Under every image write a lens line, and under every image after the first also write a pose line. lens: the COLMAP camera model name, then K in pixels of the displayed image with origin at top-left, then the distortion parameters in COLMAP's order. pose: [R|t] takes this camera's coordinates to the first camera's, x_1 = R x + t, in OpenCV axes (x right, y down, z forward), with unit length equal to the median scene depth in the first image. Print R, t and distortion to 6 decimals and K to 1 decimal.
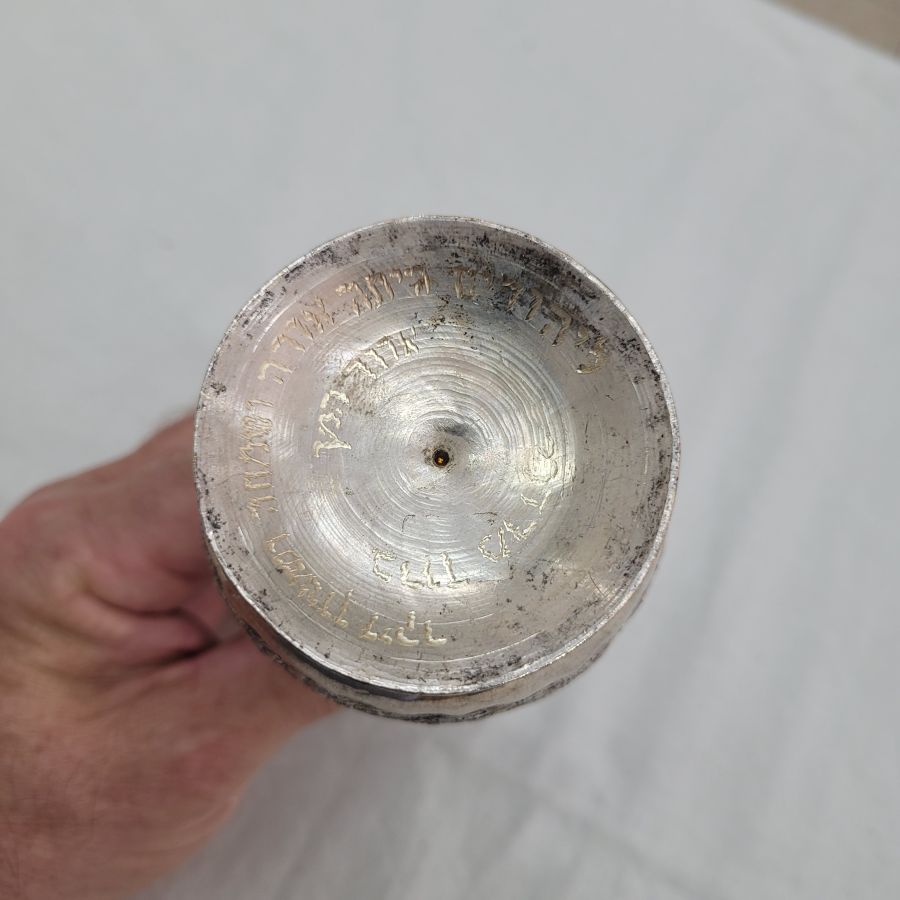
lens RADIAL K [[1022.2, 0, 450.0], [0, 1022.2, 450.0], [0, 0, 1]] dist [-0.103864, 0.001254]
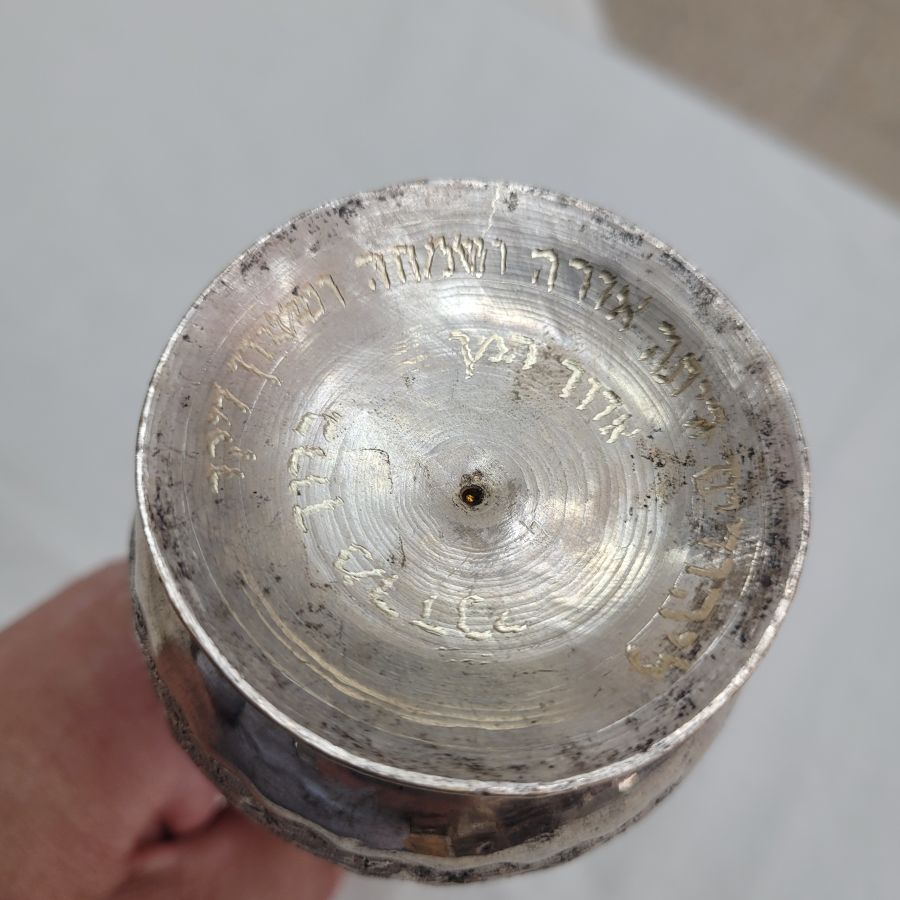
lens RADIAL K [[1022.2, 0, 450.0], [0, 1022.2, 450.0], [0, 0, 1]] dist [-0.103864, 0.001254]
pose [[0.134693, 0.879052, -0.457301, 0.305143], [-0.985797, 0.165599, 0.027967, -0.001870], [0.100313, 0.447039, 0.888872, 0.344535]]
